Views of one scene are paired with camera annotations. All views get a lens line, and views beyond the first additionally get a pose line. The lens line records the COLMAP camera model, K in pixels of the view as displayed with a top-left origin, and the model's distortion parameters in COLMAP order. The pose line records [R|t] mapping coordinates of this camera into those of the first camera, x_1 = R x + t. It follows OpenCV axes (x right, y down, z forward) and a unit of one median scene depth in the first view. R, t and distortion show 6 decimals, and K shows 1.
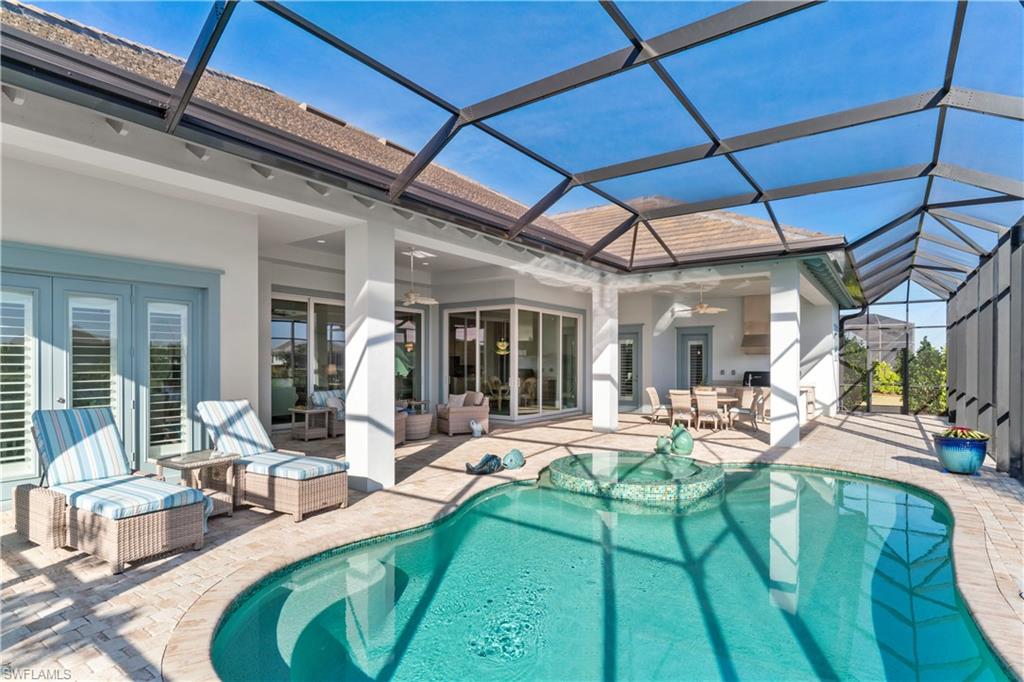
lens RADIAL K [[521.9, 0, 528.8], [0, 521.9, 363.3], [0, 0, 1]] dist [-0.010142, 0.007117]
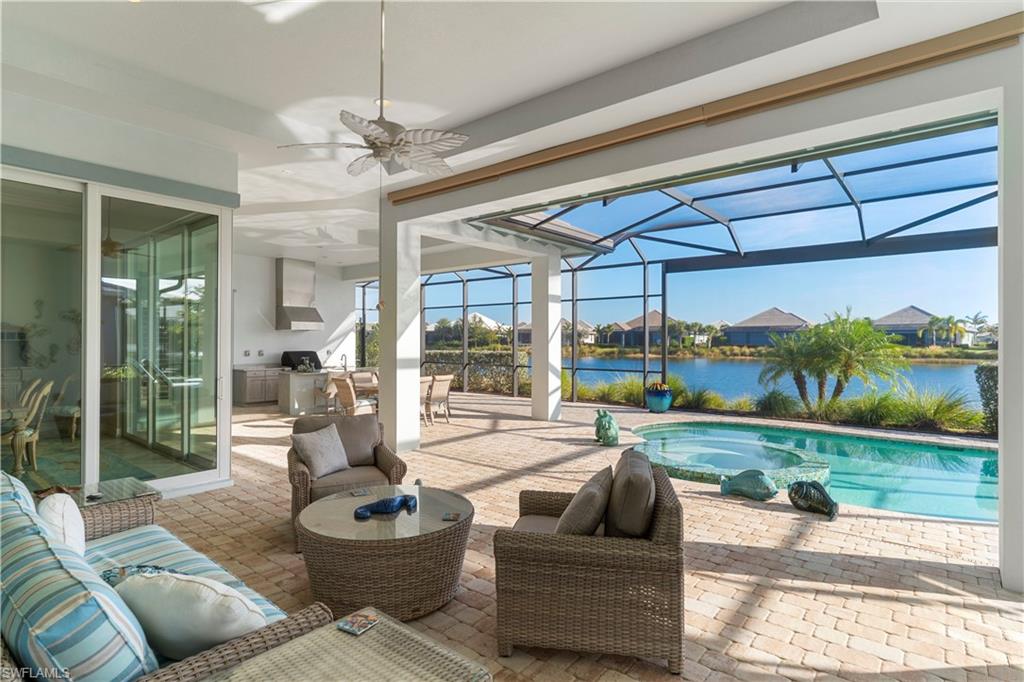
lens RADIAL K [[521.9, 0, 513.0], [0, 521.9, 339.8], [0, 0, 1]] dist [-0.010142, 0.007117]
pose [[0.109252, 0.000743, 0.994014, -0.588674], [-0.001098, 0.999999, -0.000627, -0.004011], [-0.994013, -0.001023, 0.109253, 0.960093]]
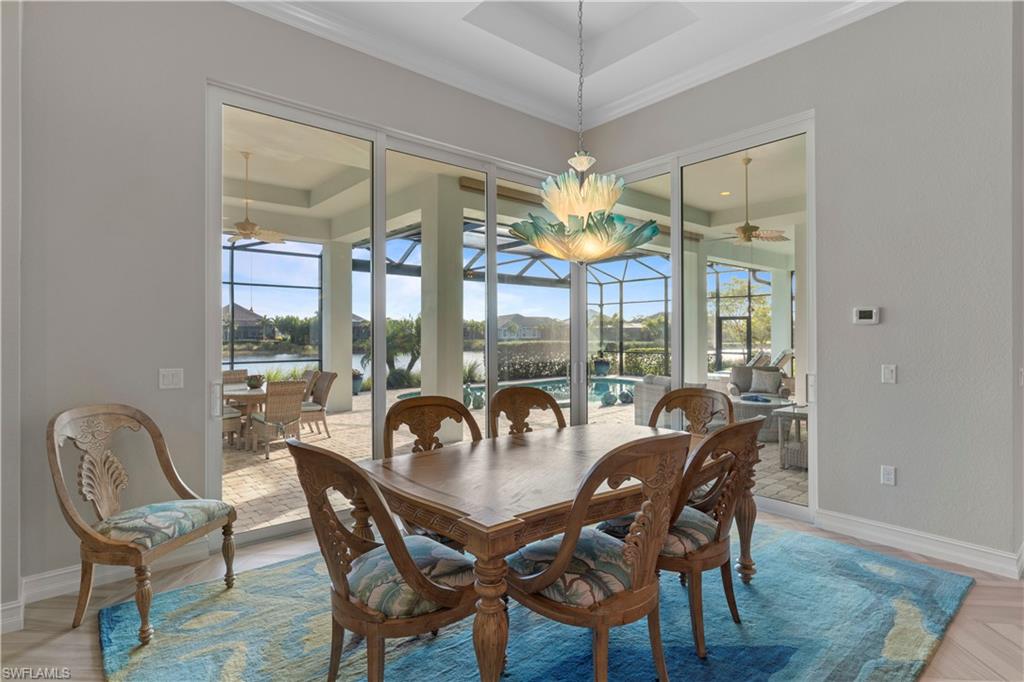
lens RADIAL K [[521.9, 0, 506.8], [0, 521.9, 333.7], [0, 0, 1]] dist [-0.010142, 0.007117]
pose [[-0.959656, 0.003983, 0.281148, -0.119598], [0.003219, 0.999990, -0.003182, 0.010487], [-0.281158, -0.002148, -0.959659, 1.931988]]
